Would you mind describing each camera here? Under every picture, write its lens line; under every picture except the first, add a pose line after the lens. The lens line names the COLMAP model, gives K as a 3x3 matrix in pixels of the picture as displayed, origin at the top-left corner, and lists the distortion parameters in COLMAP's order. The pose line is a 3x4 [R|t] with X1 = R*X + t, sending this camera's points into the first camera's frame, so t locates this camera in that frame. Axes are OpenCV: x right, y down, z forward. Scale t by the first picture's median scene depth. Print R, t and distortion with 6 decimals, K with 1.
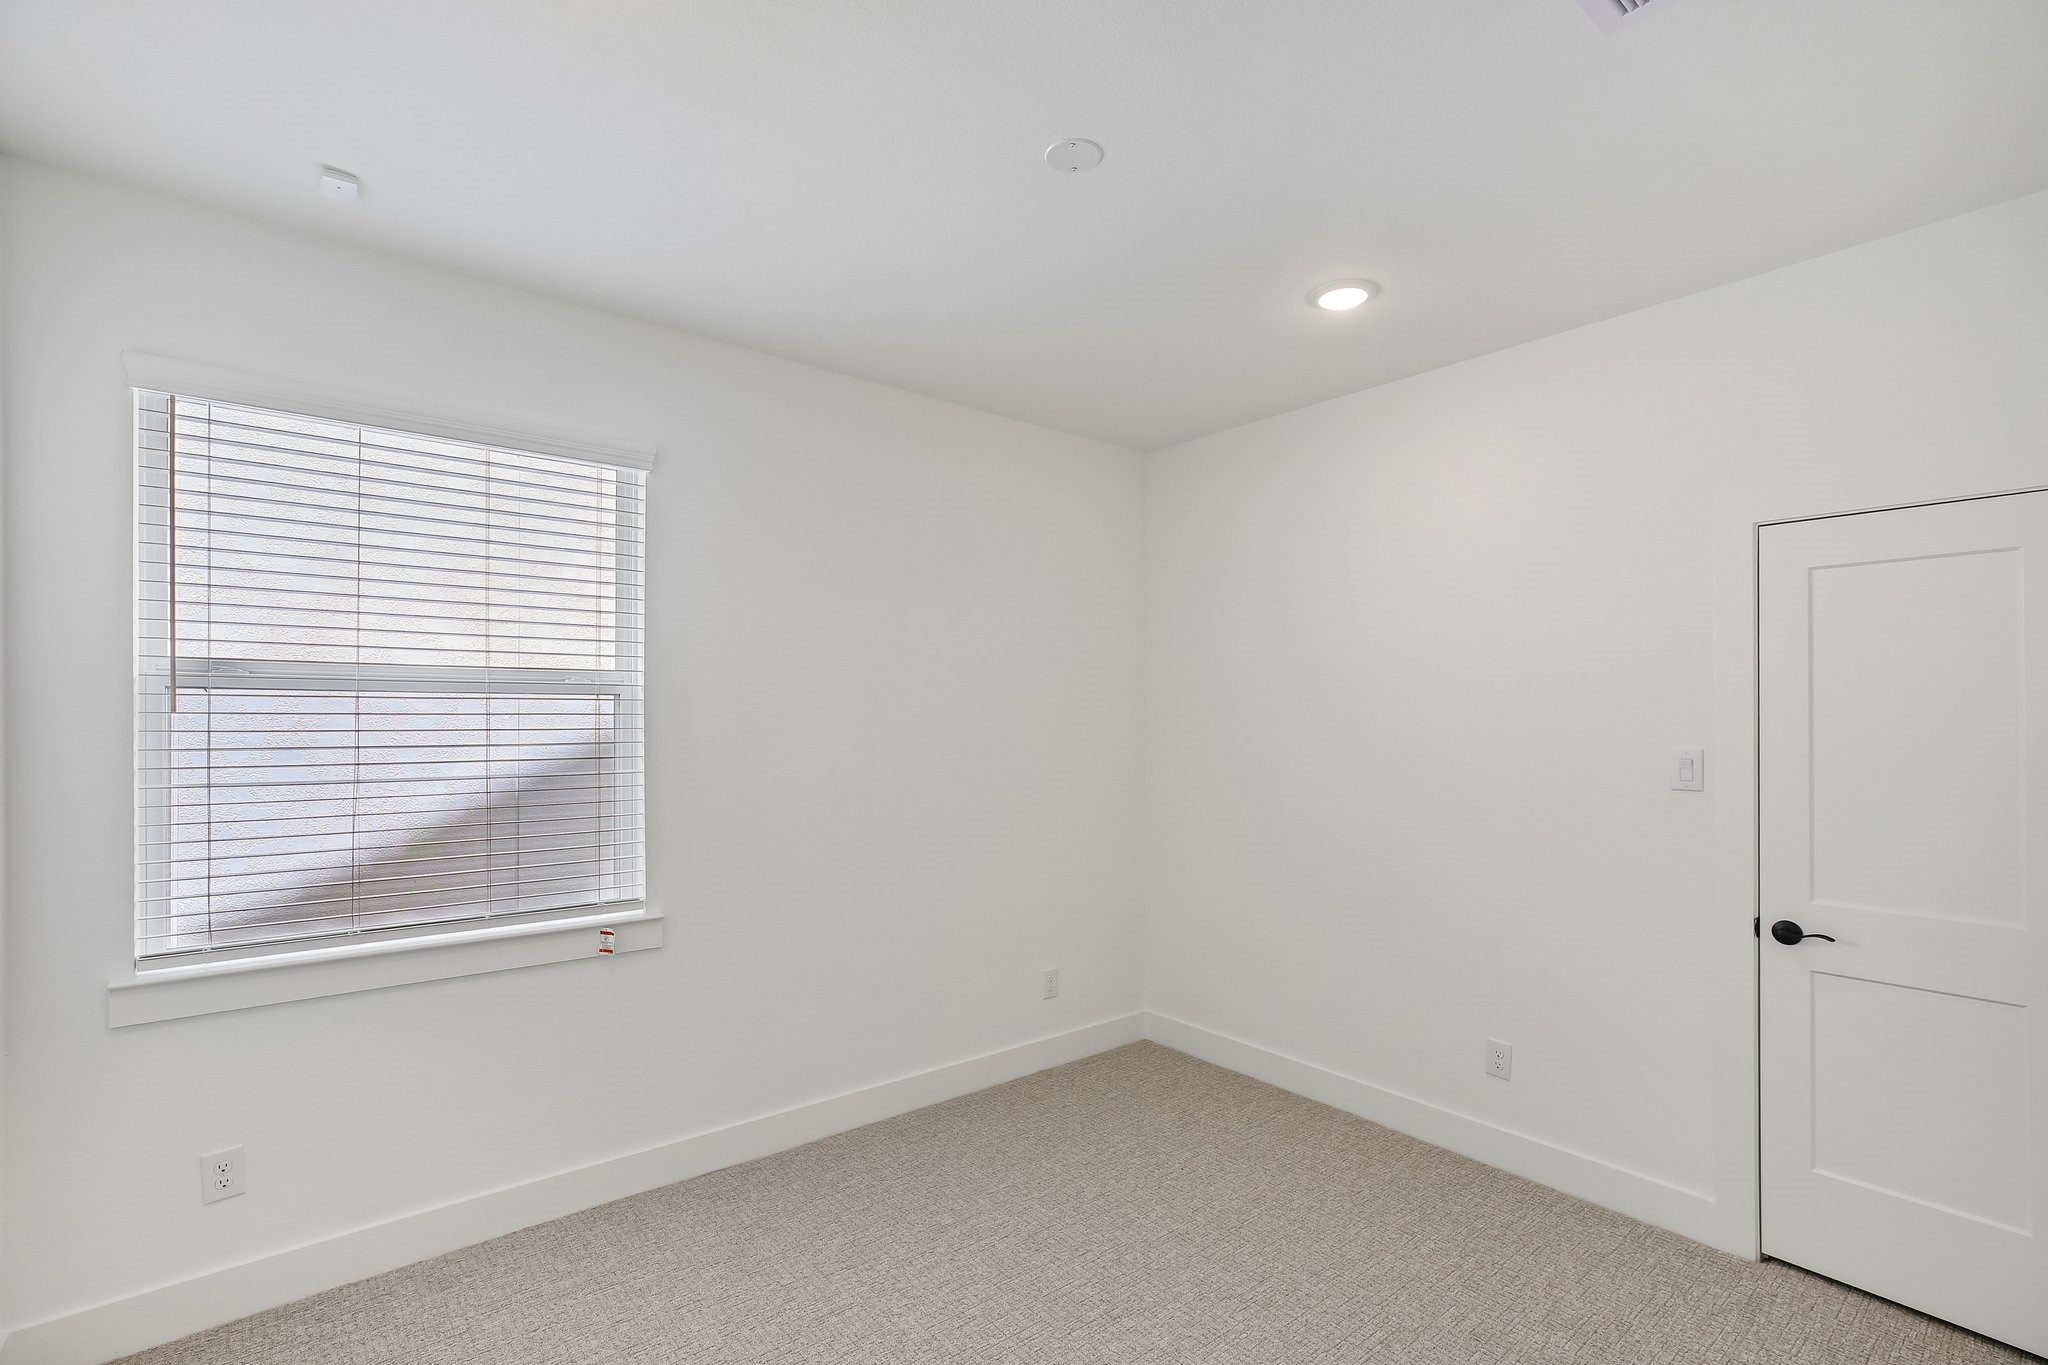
lens RADIAL K [[952.9, 0, 1018.1], [0, 952.9, 711.0], [0, 0, 1]] dist [-0.018858, 0.000372]
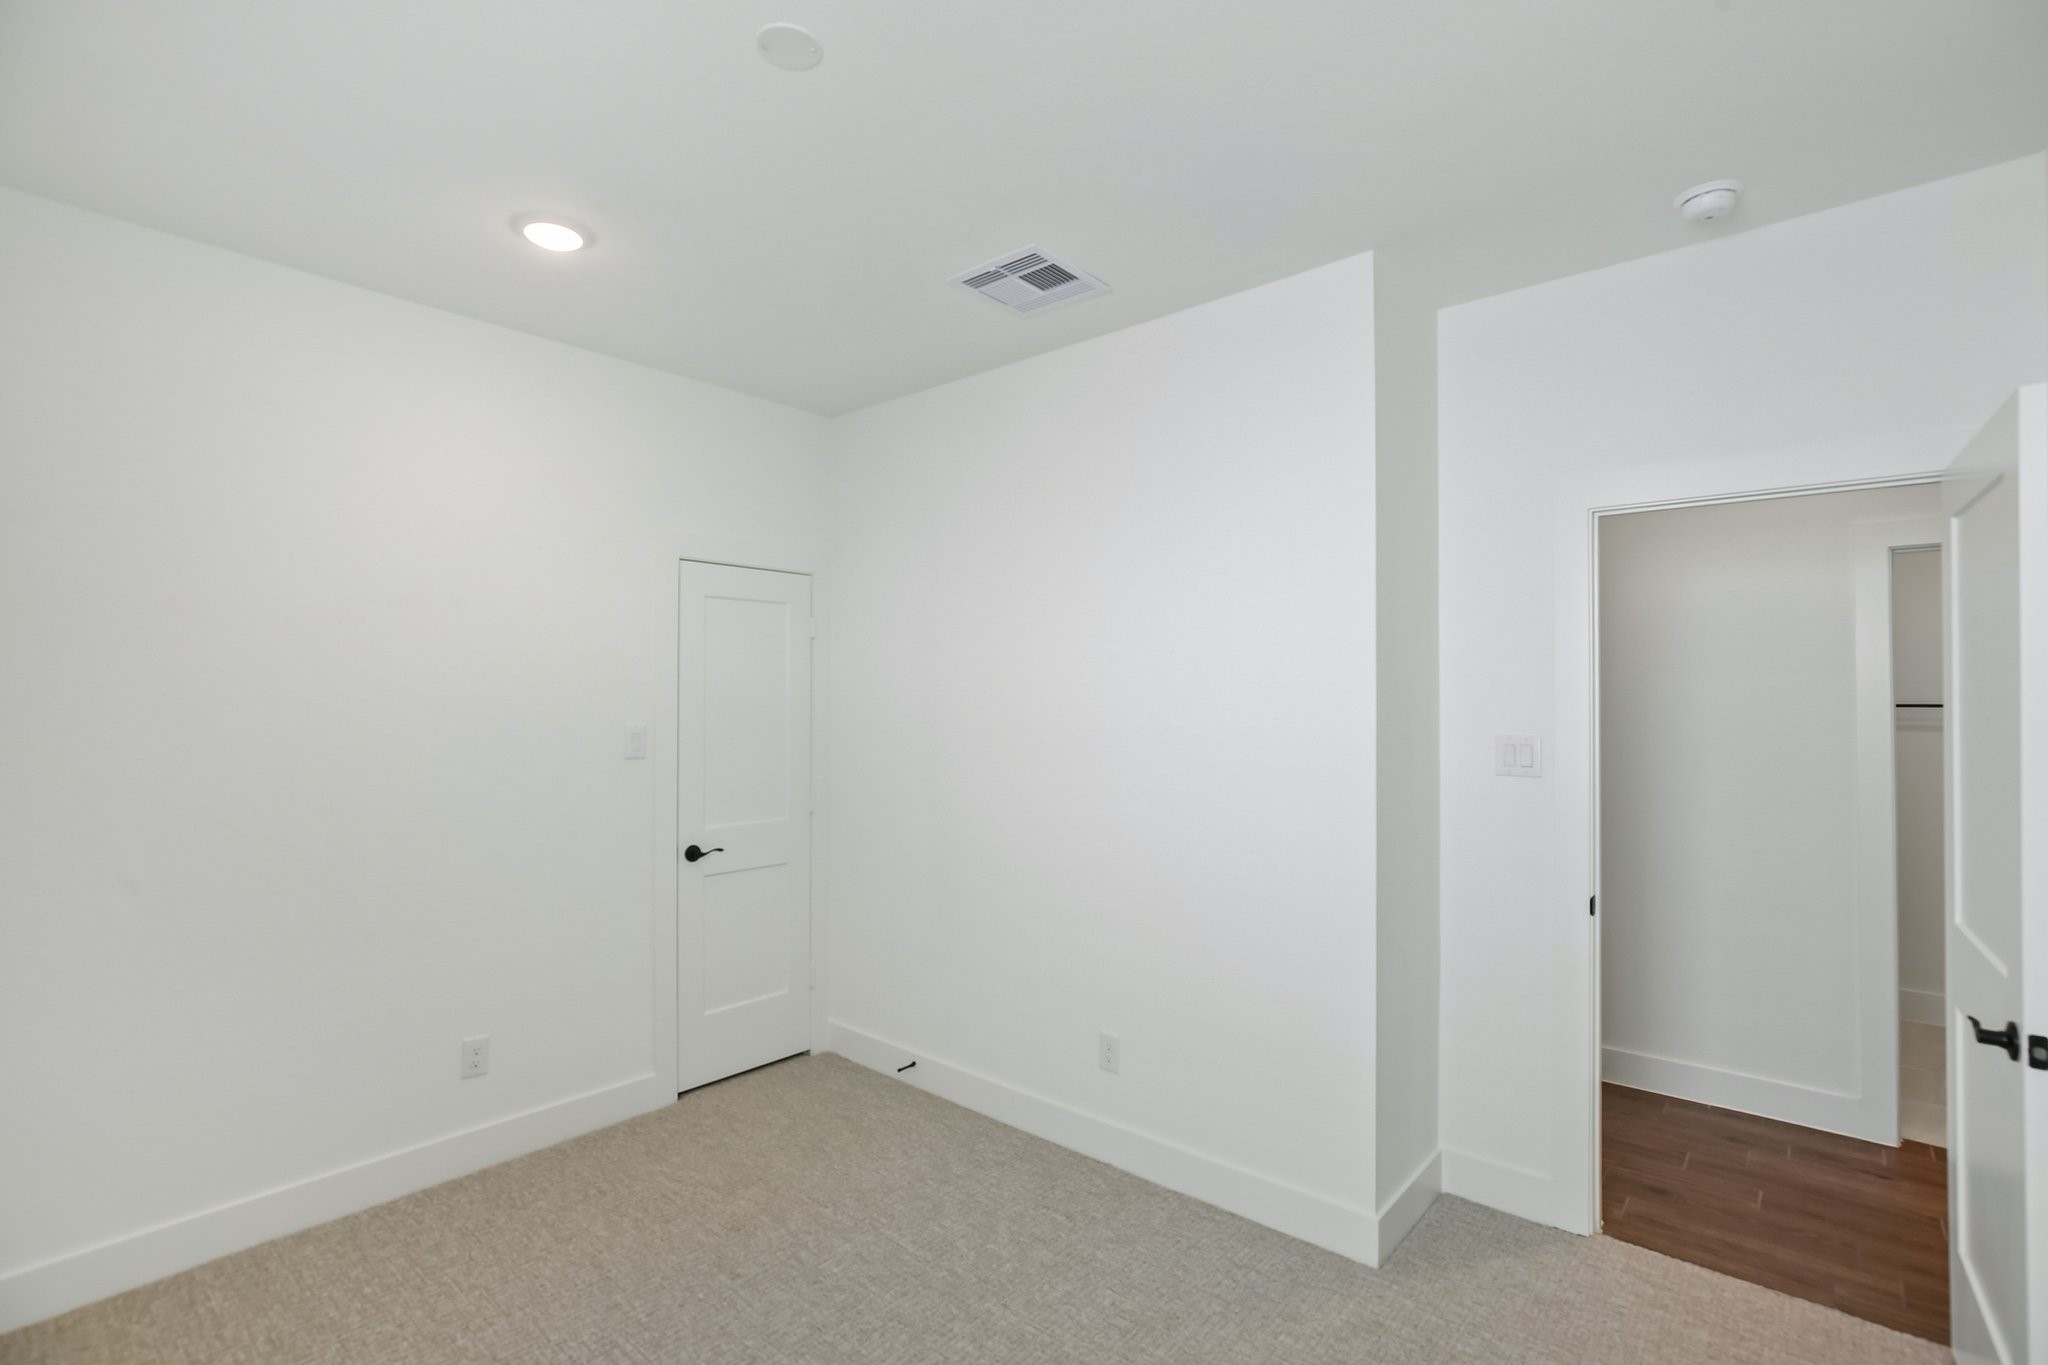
lens RADIAL K [[939.5, 0, 1024.0], [0, 939.5, 682.5], [0, 0, 1]] dist [0.000568, -0.000021]
pose [[-0.173664, 0.009108, 0.984763, -0.650849], [-0.004161, 0.999942, -0.009982, -0.008650], [-0.984796, -0.005831, -0.173616, 0.748312]]
